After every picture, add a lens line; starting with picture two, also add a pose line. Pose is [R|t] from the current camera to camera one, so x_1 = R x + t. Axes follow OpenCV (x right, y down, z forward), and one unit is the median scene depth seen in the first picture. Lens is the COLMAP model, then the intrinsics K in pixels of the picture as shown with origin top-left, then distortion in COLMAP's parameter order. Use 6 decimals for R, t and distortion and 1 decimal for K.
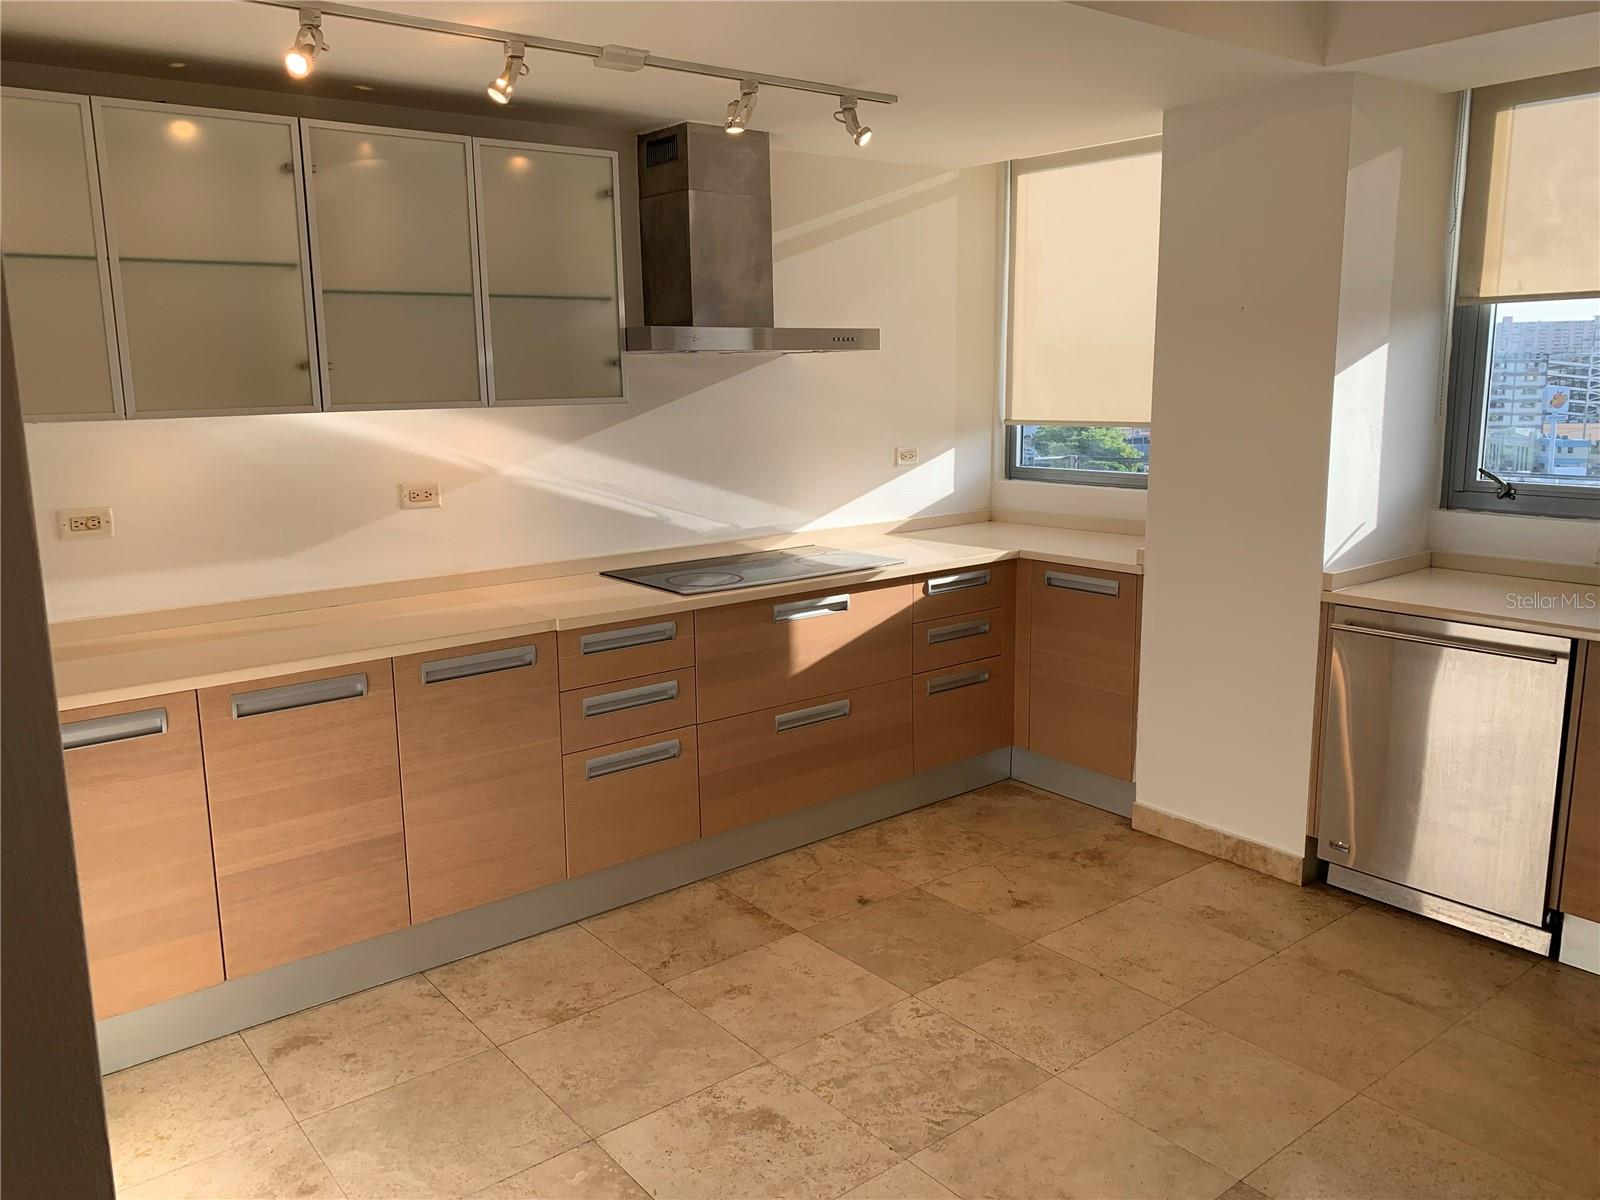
lens RADIAL K [[1226.1, 0, 788.1], [0, 1226.1, 587.3], [0, 0, 1]] dist [0.046428, -0.053896]
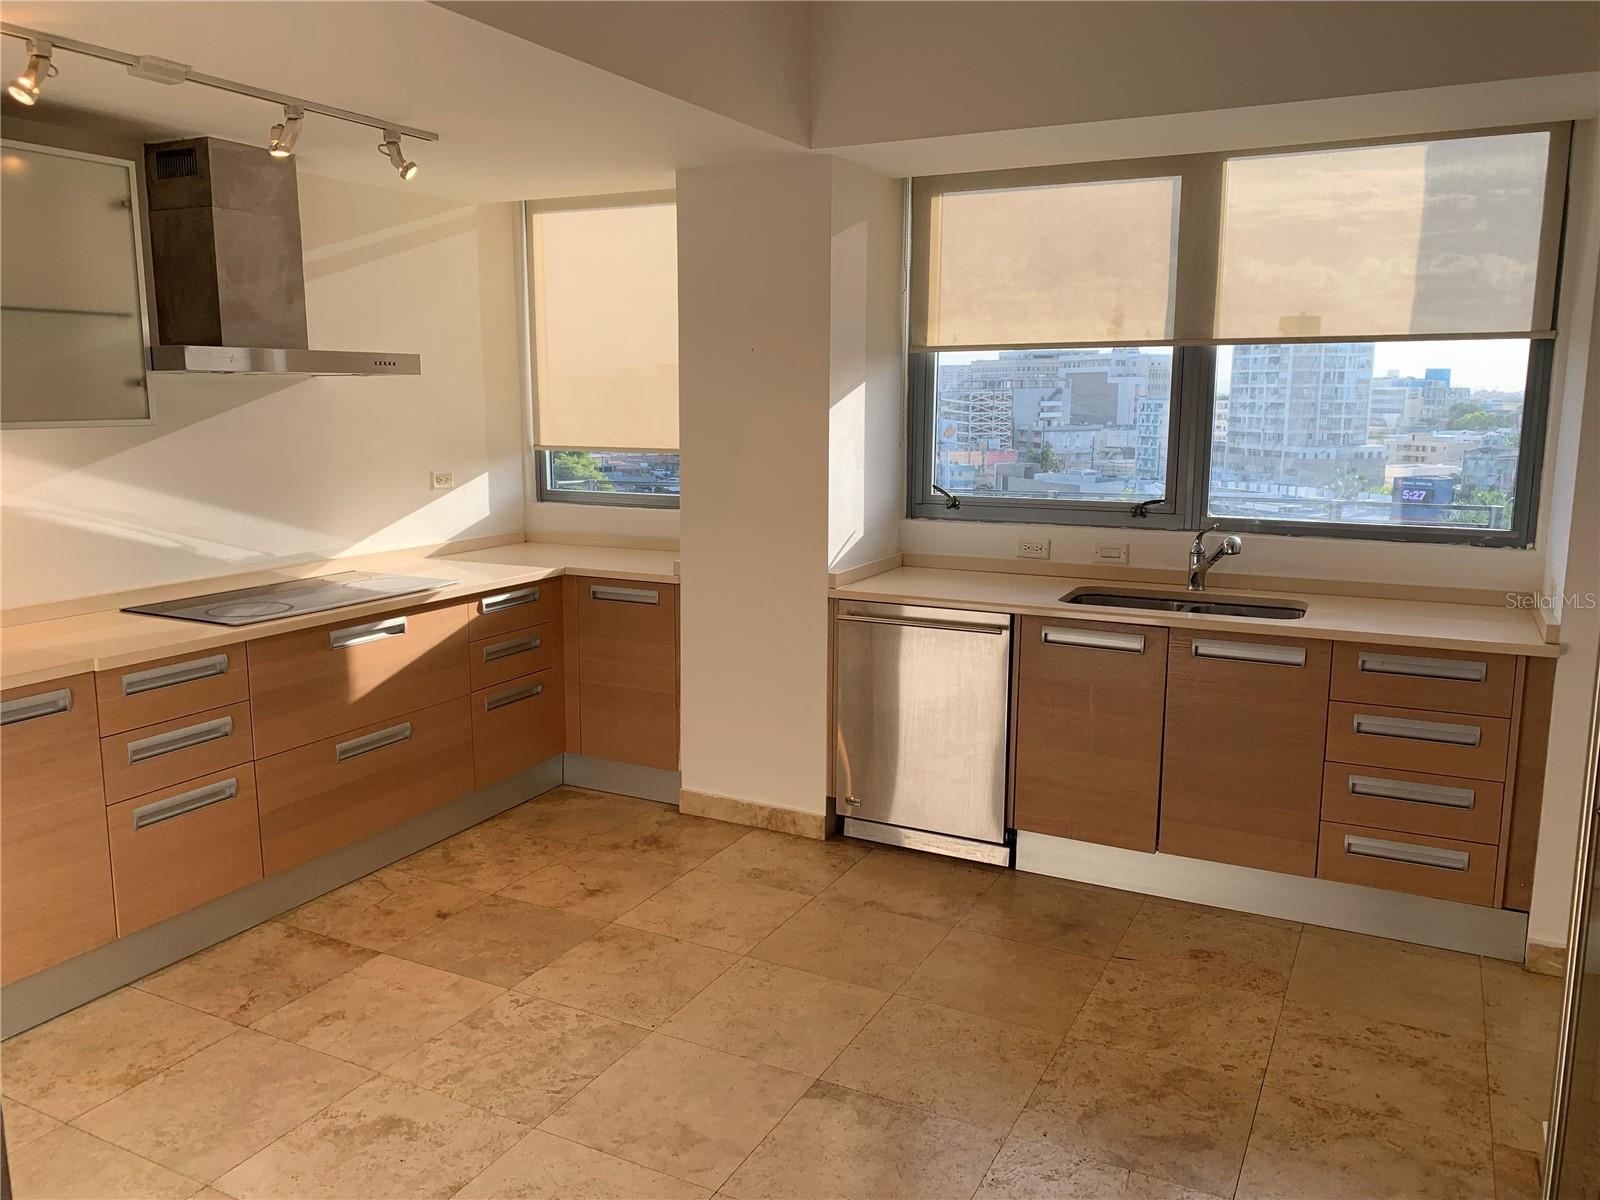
lens RADIAL K [[1226.1, 0, 786.0], [0, 1226.1, 596.8], [0, 0, 1]] dist [0.046428, -0.053896]
pose [[0.911875, -0.051964, 0.407165, -0.084324], [0.058222, 0.998299, -0.002986, 0.011778], [-0.406317, 0.026429, 0.913350, -0.059684]]
